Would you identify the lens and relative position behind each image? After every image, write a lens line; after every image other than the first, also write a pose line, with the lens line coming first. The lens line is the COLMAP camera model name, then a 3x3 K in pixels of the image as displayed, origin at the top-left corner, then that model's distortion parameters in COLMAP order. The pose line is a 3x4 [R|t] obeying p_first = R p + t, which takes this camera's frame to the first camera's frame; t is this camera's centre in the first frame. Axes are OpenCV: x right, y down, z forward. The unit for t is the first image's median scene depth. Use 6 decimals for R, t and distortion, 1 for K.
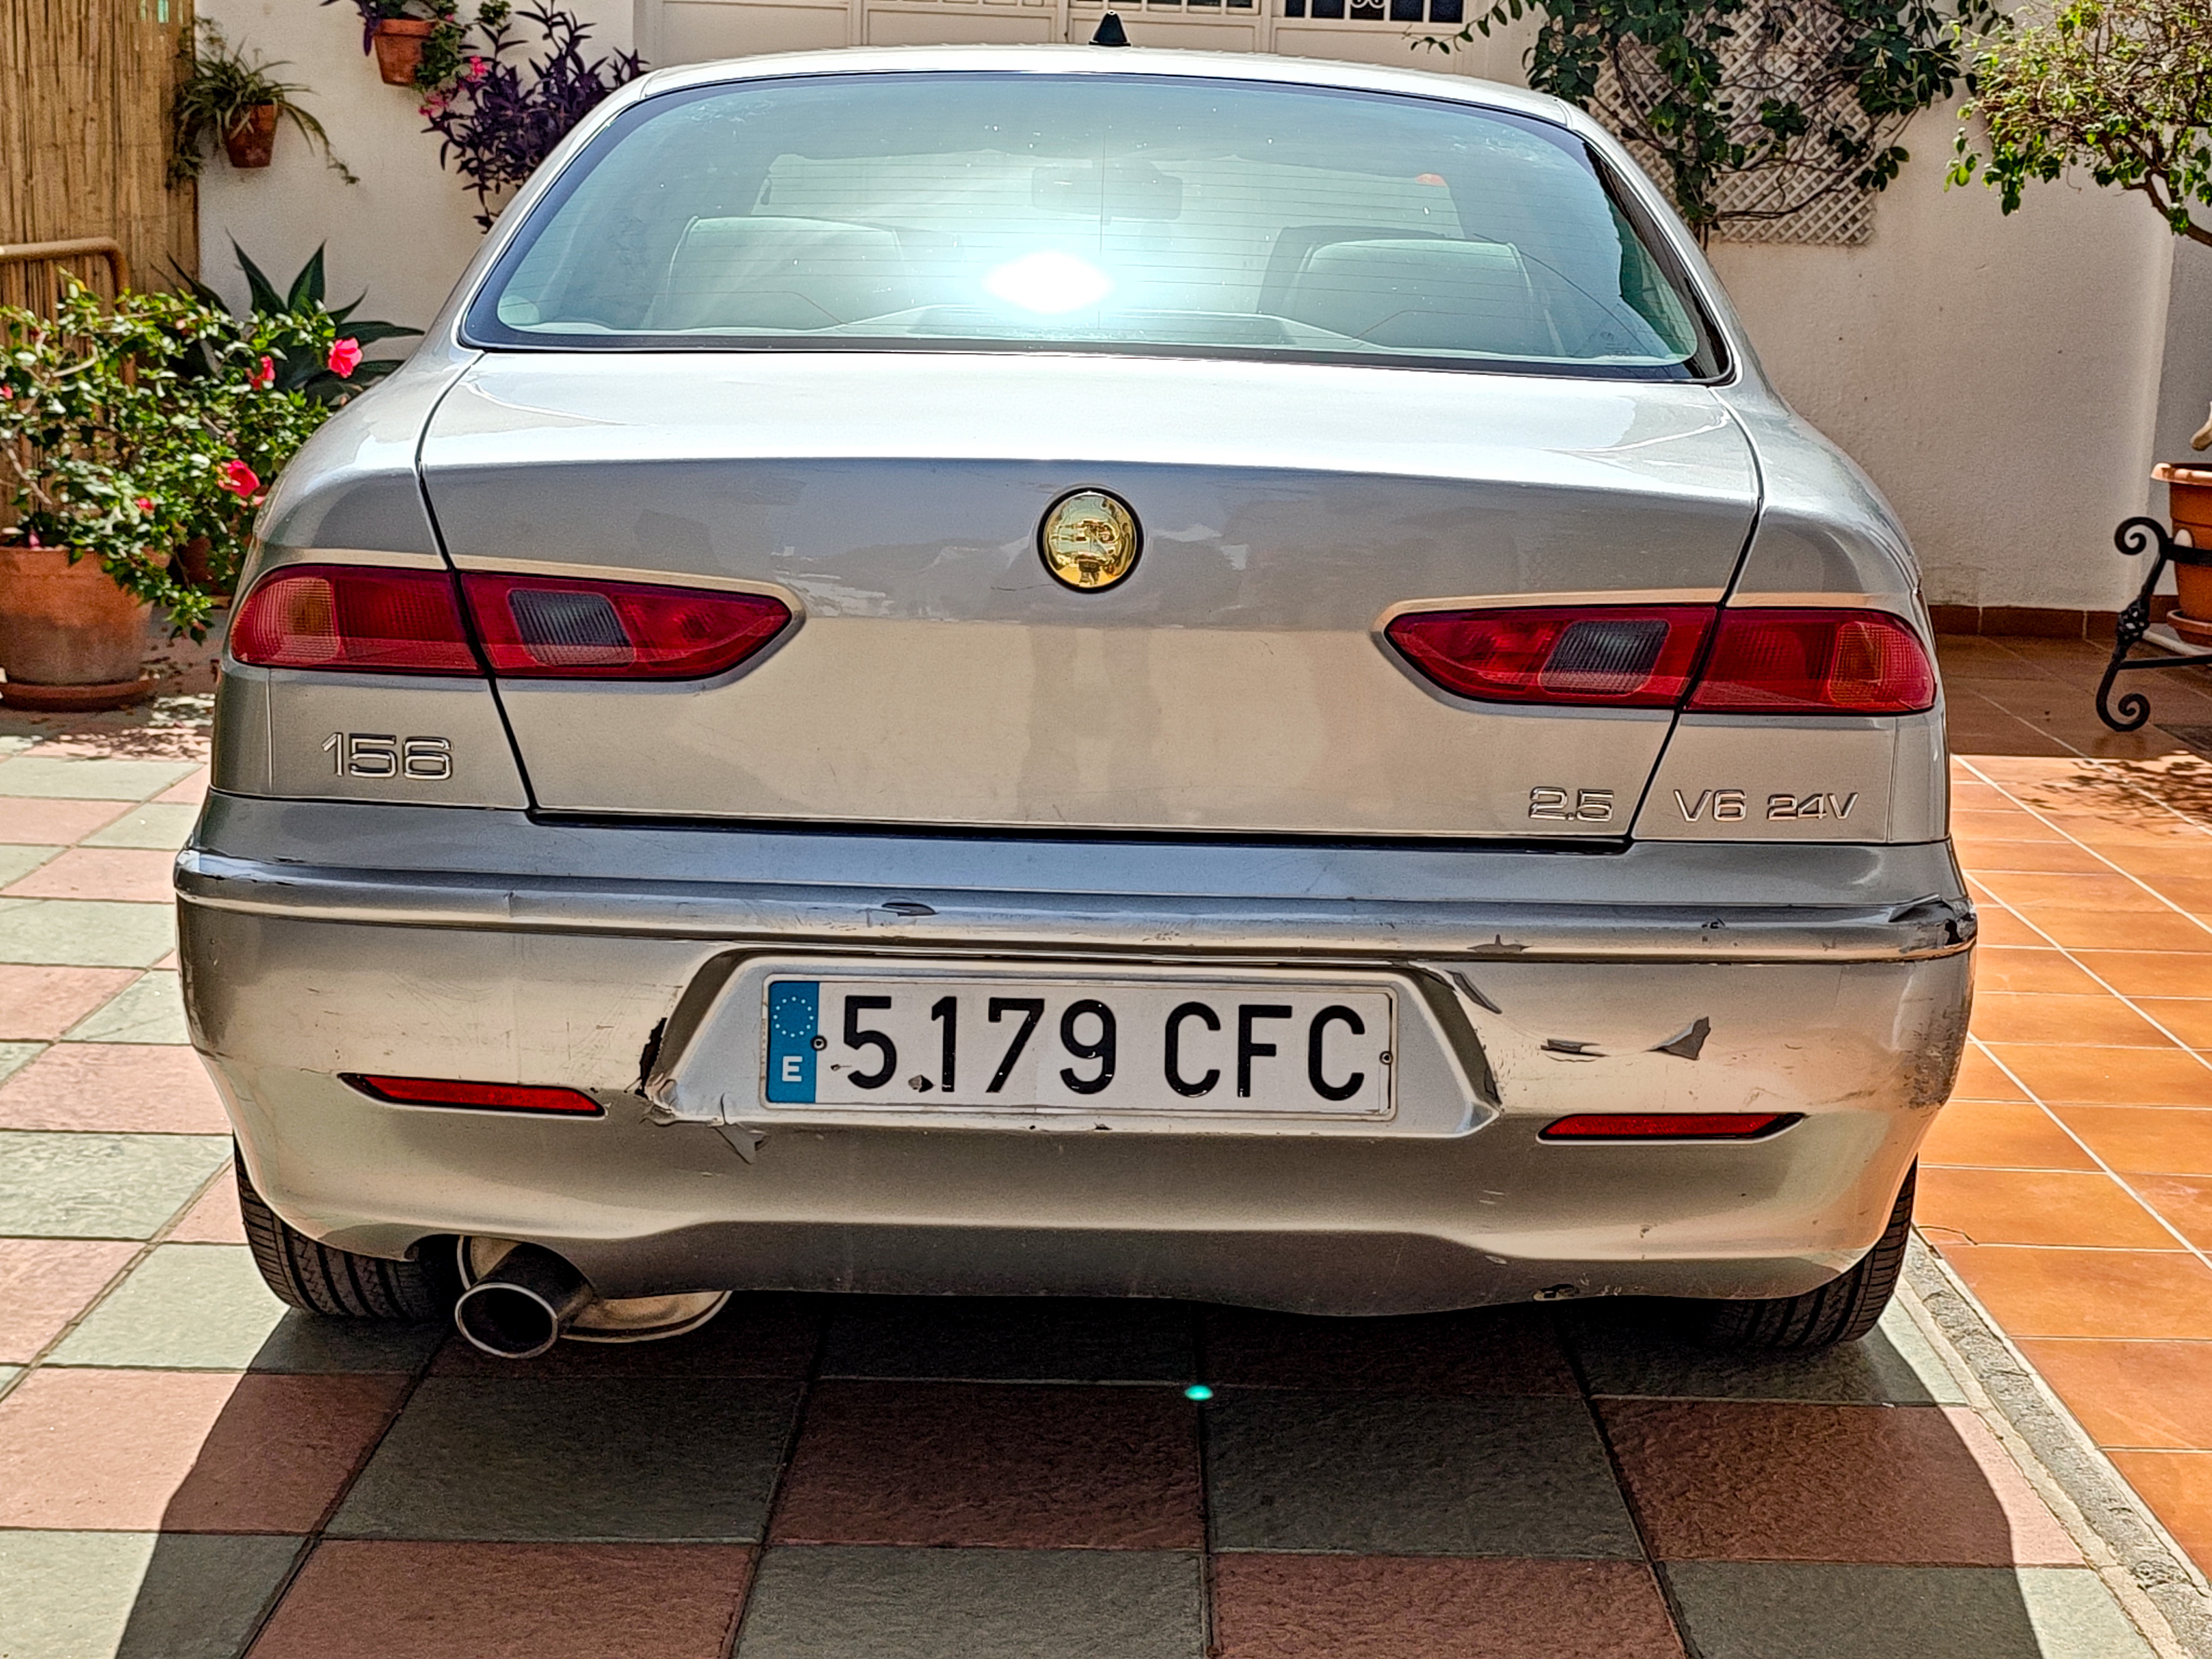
lens RADIAL K [[3011.8, 0, 1107.0], [0, 3011.8, 825.7], [0, 0, 1]] dist [0.088469, 0.000000]
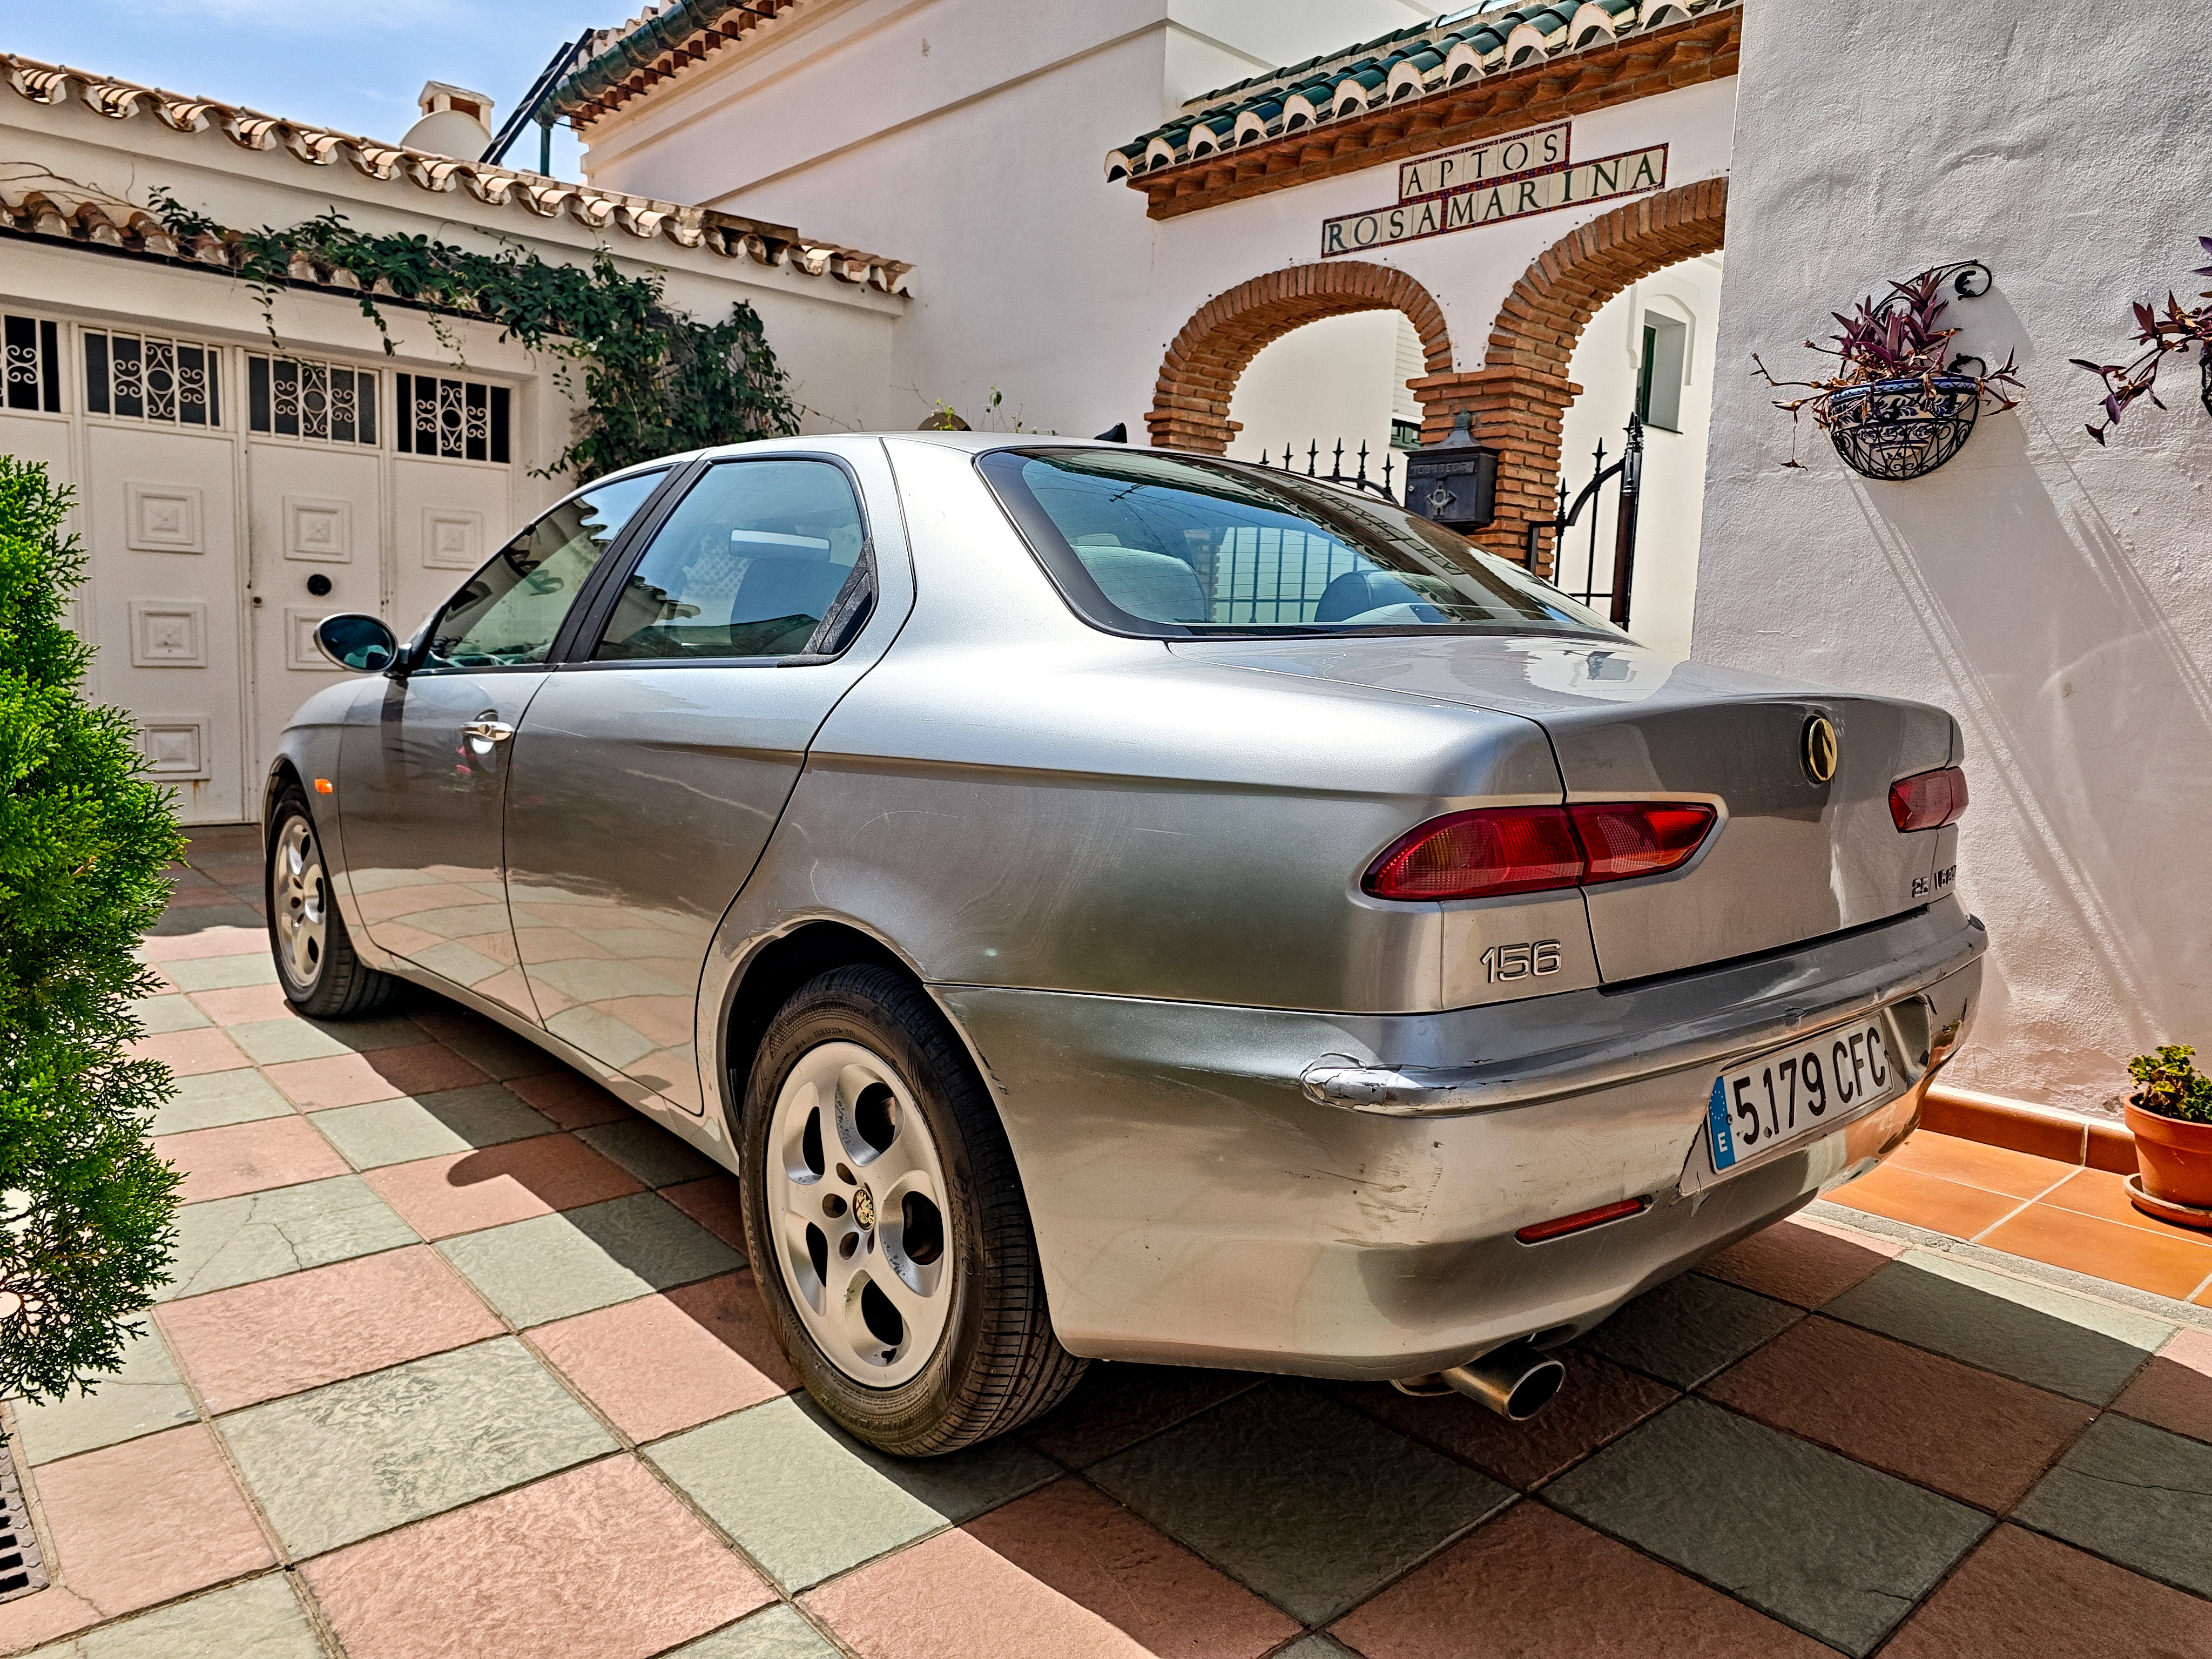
lens RADIAL K [[1488.6, 0, 1103.6], [0, 1488.6, 828.0], [0, 0, 1]] dist [0.019528, -0.003983]
pose [[0.738460, -0.087610, 0.668582, -0.761823], [0.117389, 0.993086, 0.000475, -0.096762], [-0.664001, 0.078133, 0.743639, 0.666691]]
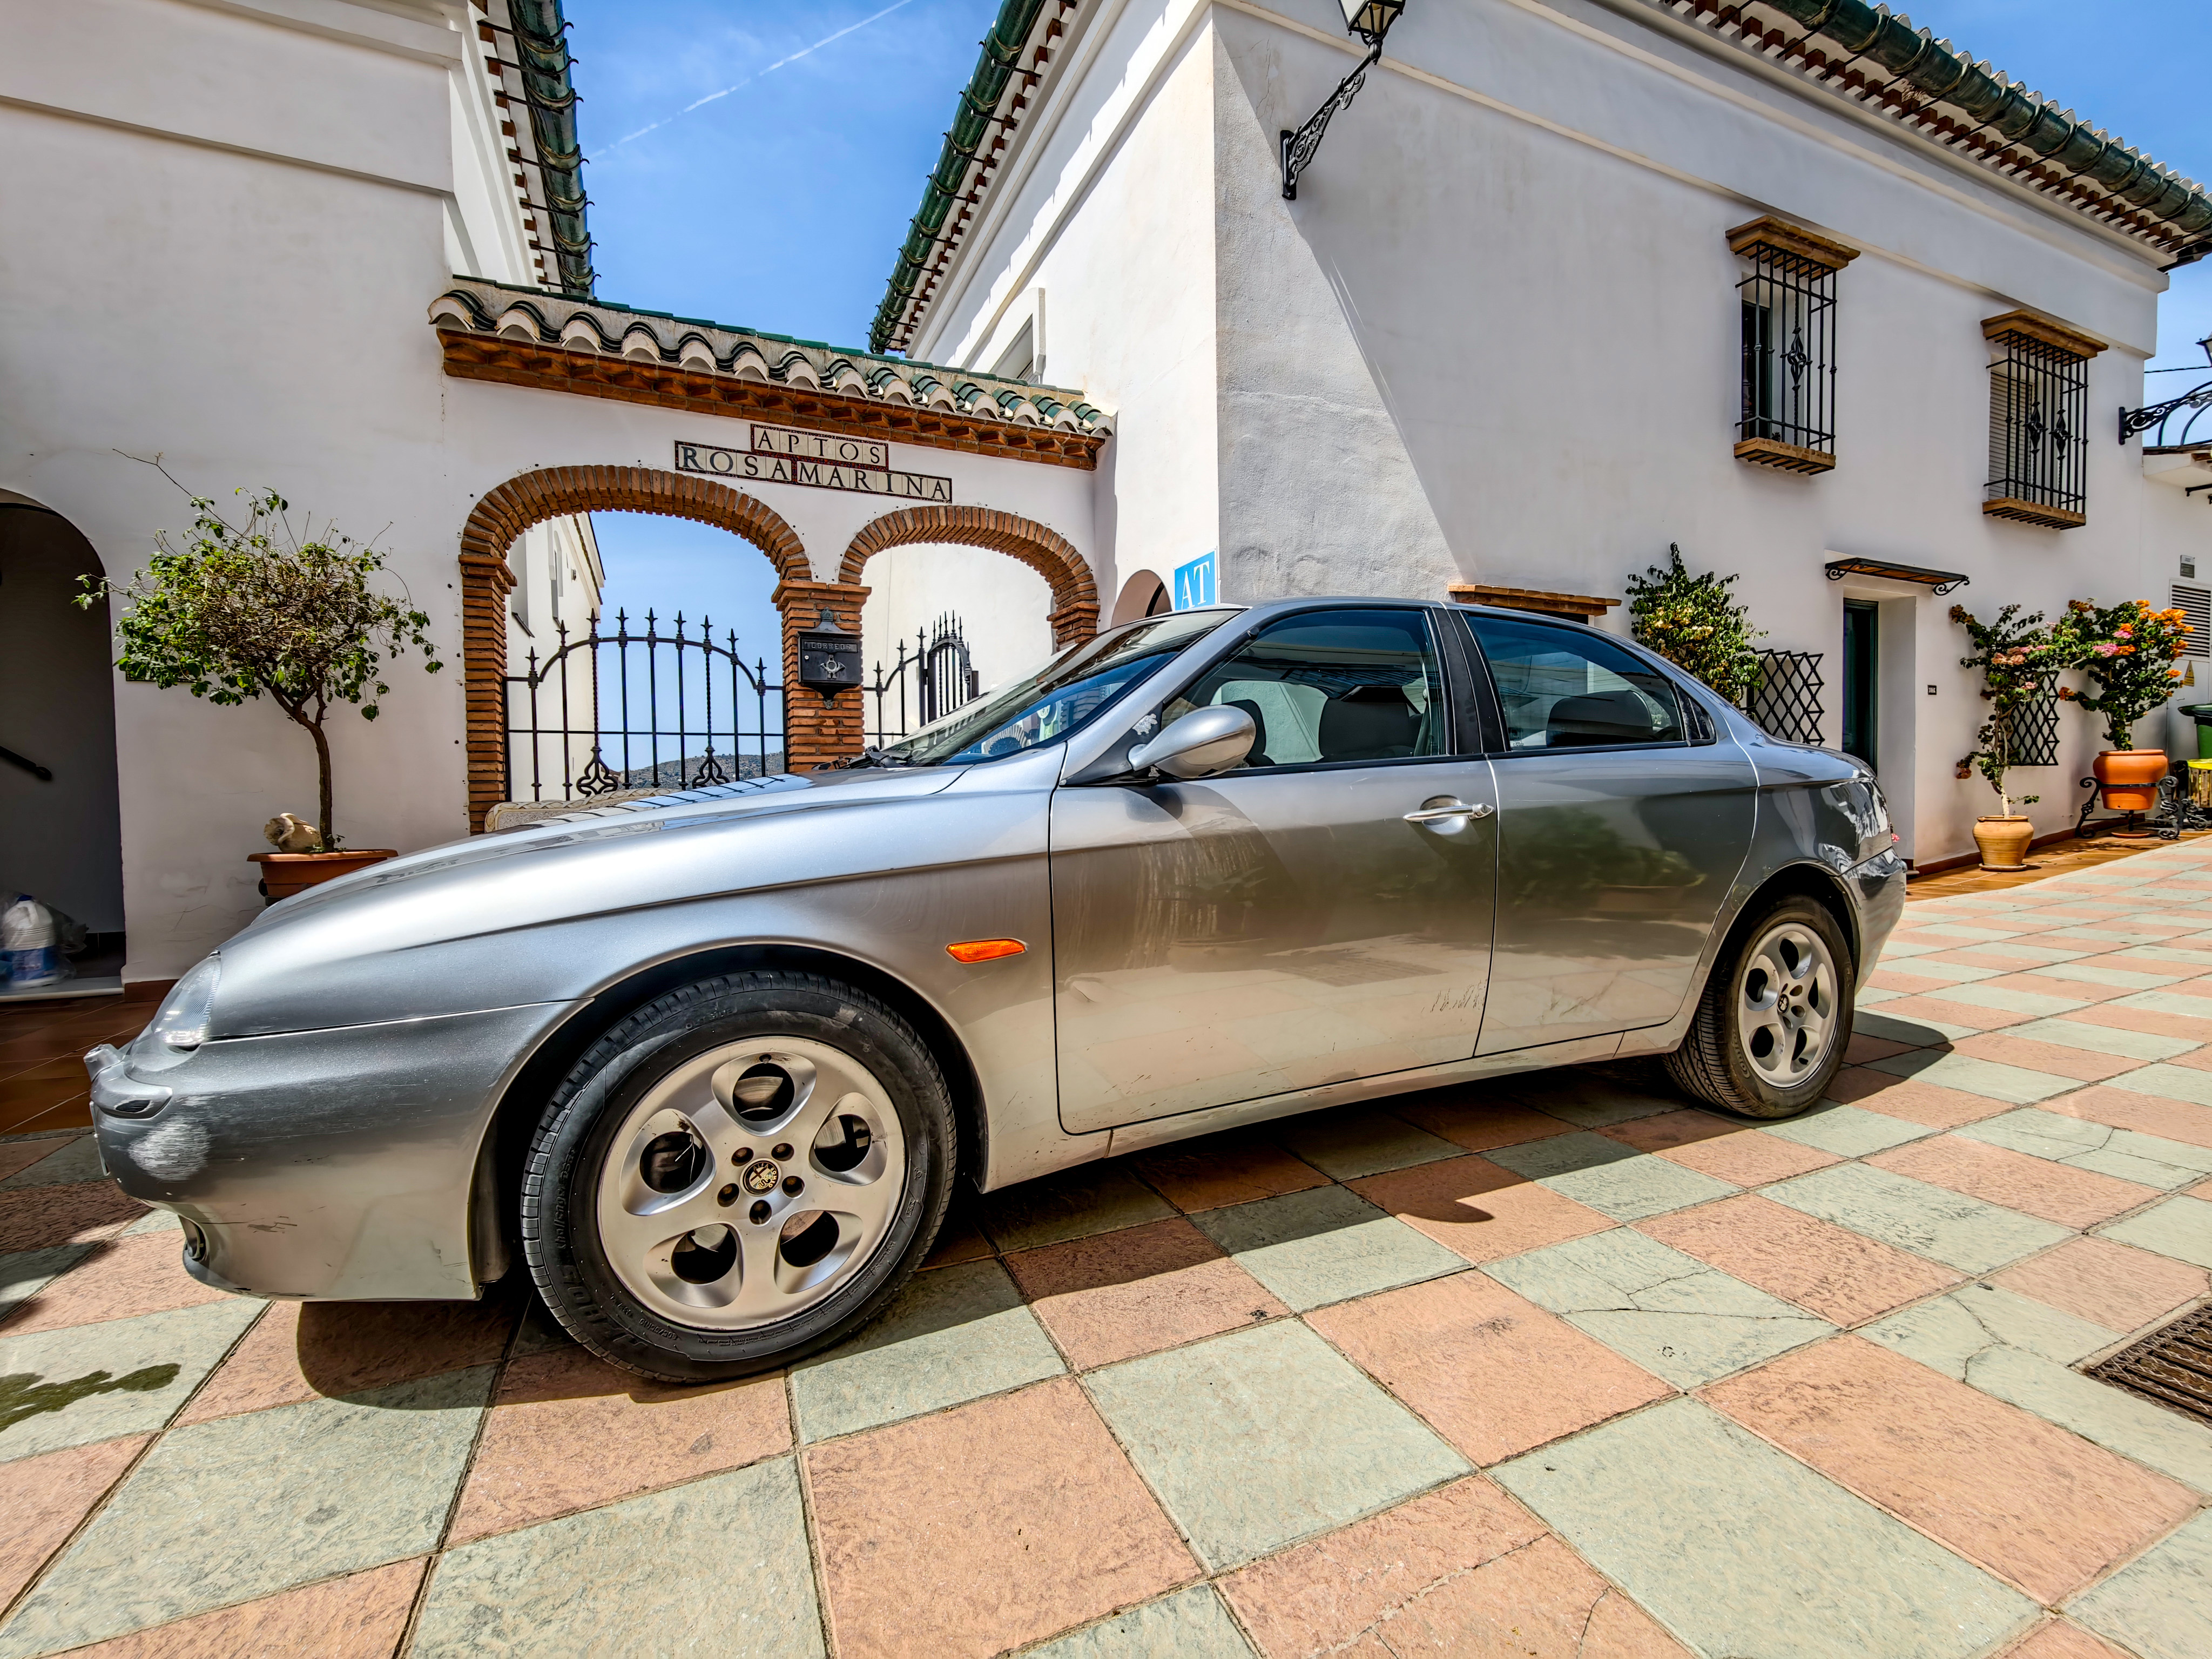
lens RADIAL K [[922.5, 0, 1094.4], [0, 922.5, 828.8], [0, 0, 1]] dist [0.000011, -0.000131]
pose [[-0.409085, -0.057862, 0.910660, -0.948233], [0.180922, 0.973031, 0.143099, -0.386429], [-0.894381, 0.223298, -0.387584, 2.416624]]
